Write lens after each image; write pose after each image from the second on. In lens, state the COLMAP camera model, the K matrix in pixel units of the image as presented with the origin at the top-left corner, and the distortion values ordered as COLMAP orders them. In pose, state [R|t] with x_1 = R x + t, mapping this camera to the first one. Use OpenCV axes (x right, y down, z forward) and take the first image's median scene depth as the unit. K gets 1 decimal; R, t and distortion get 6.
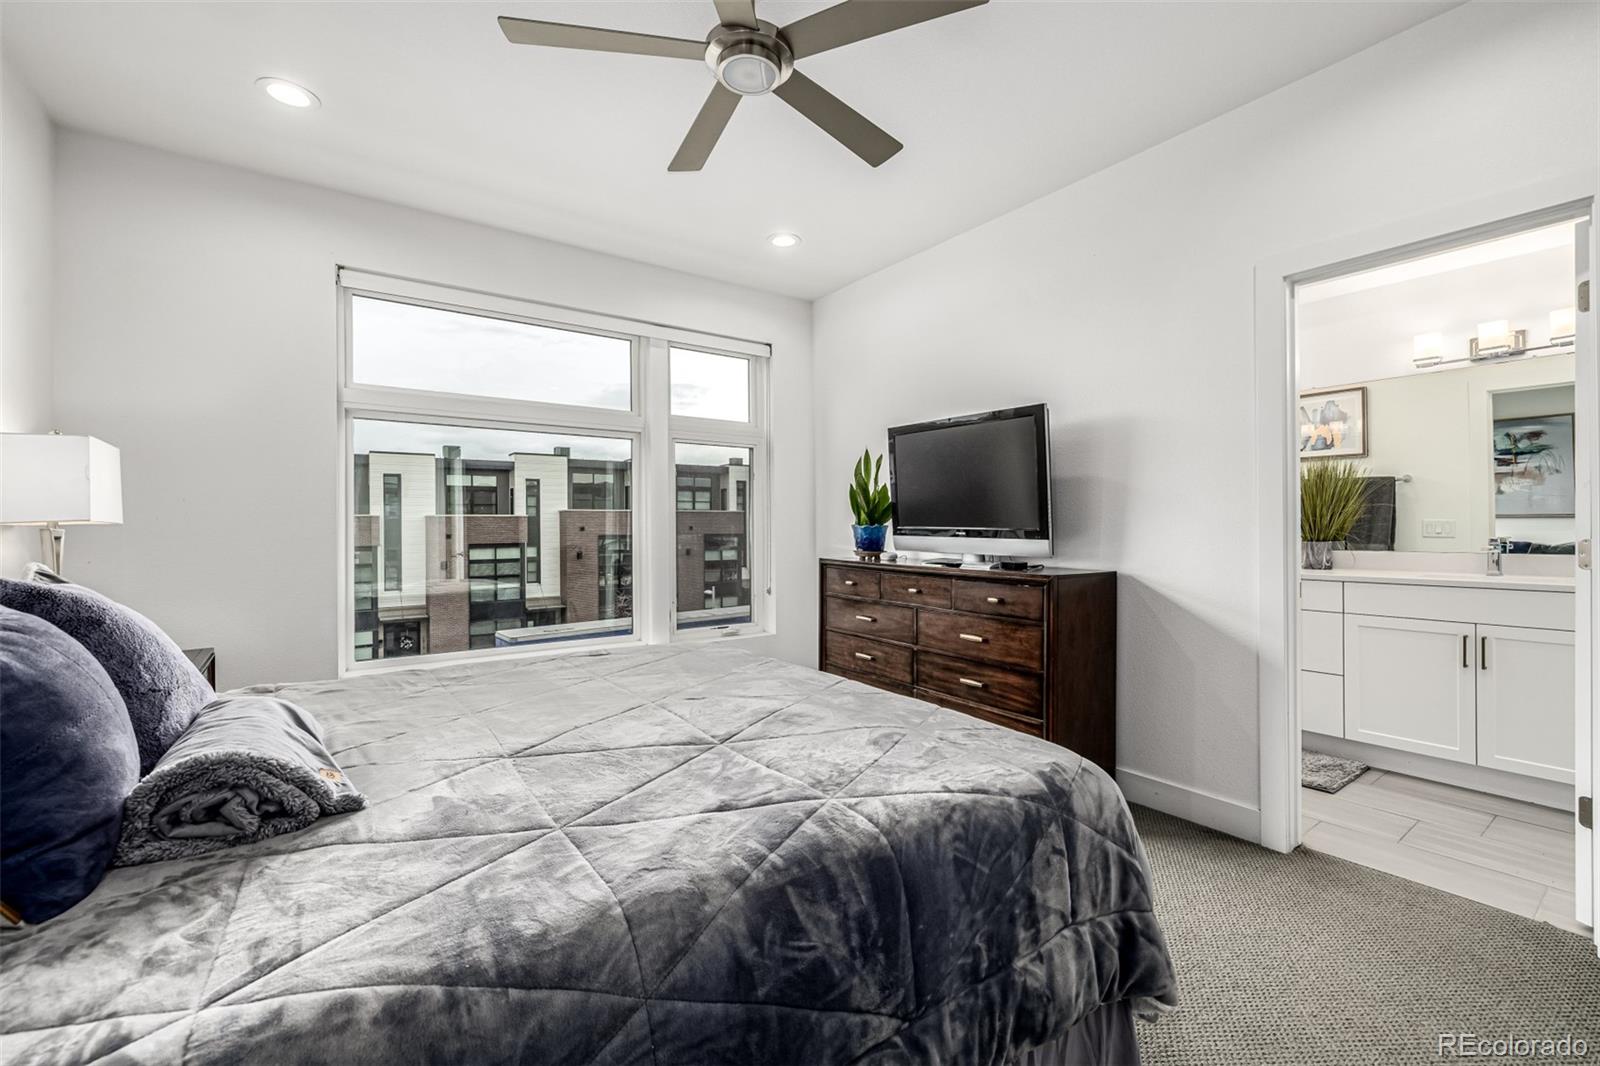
lens RADIAL K [[668.2, 0, 800.5], [0, 668.2, 521.6], [0, 0, 1]] dist [-0.001019, -0.000154]
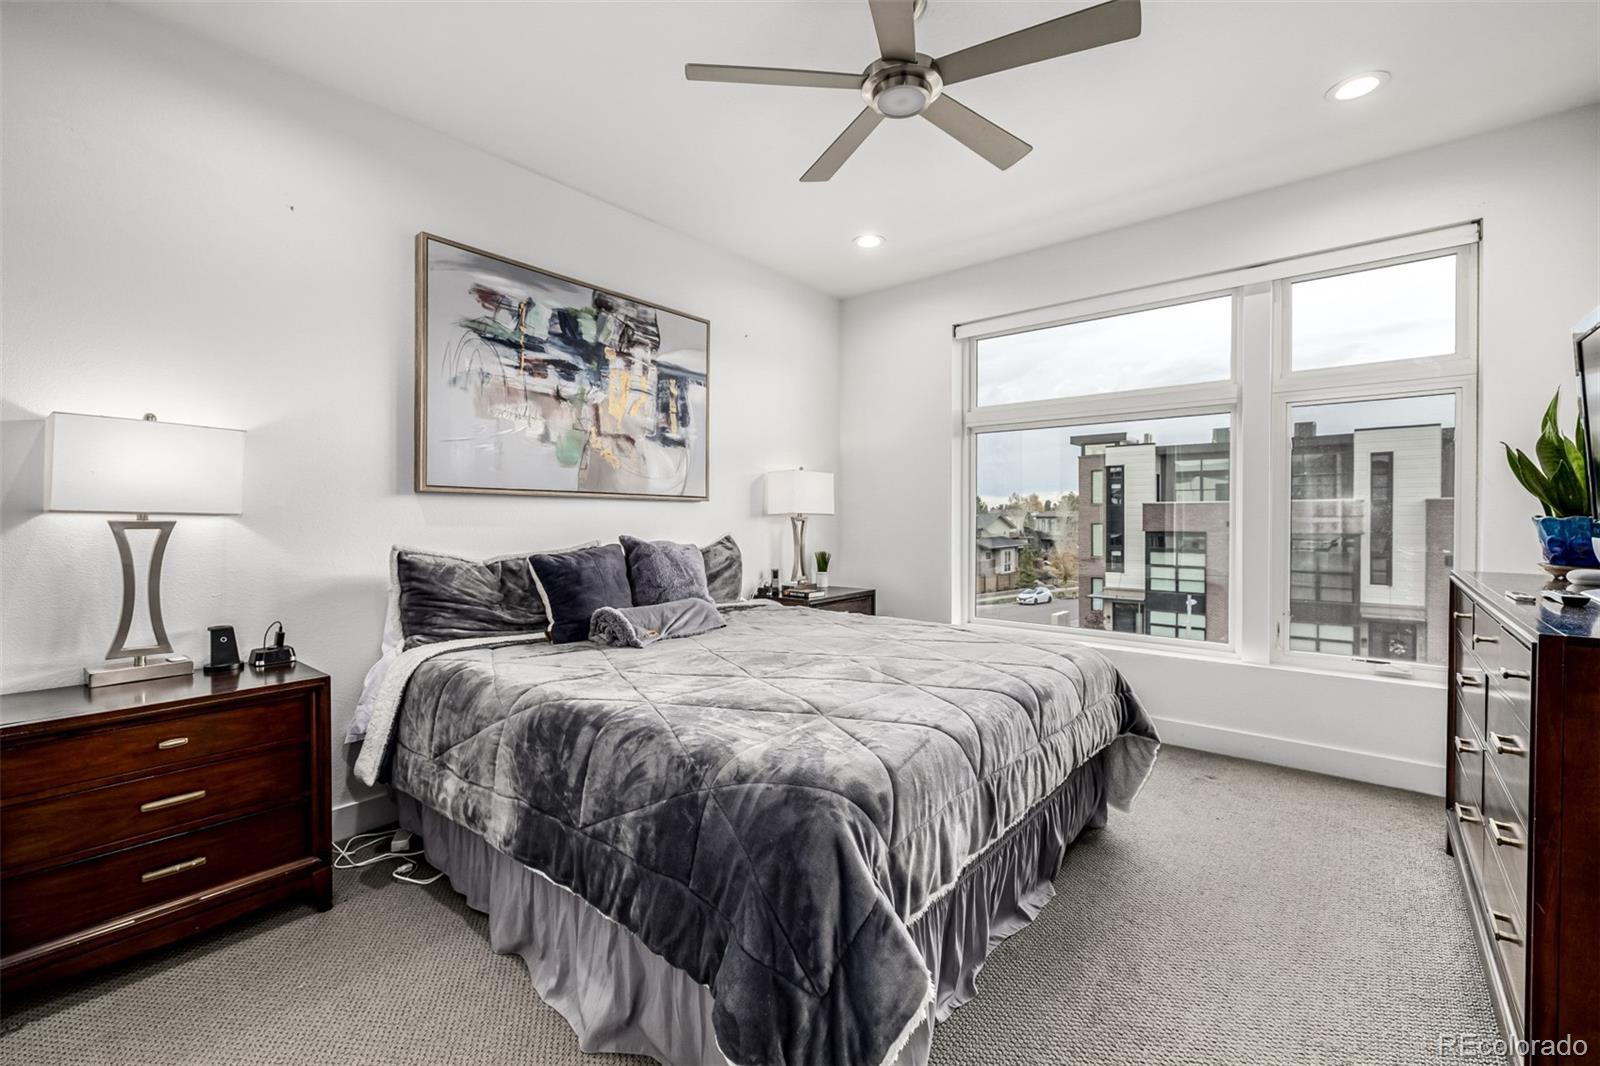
lens RADIAL K [[676.5, 0, 800.3], [0, 676.5, 525.2], [0, 0, 1]] dist [-0.000330, -0.000074]
pose [[0.249402, 0.018749, -0.968218, 0.410325], [0.007370, 0.999747, 0.021258, -0.005337], [0.968372, -0.012438, 0.249201, 0.250762]]
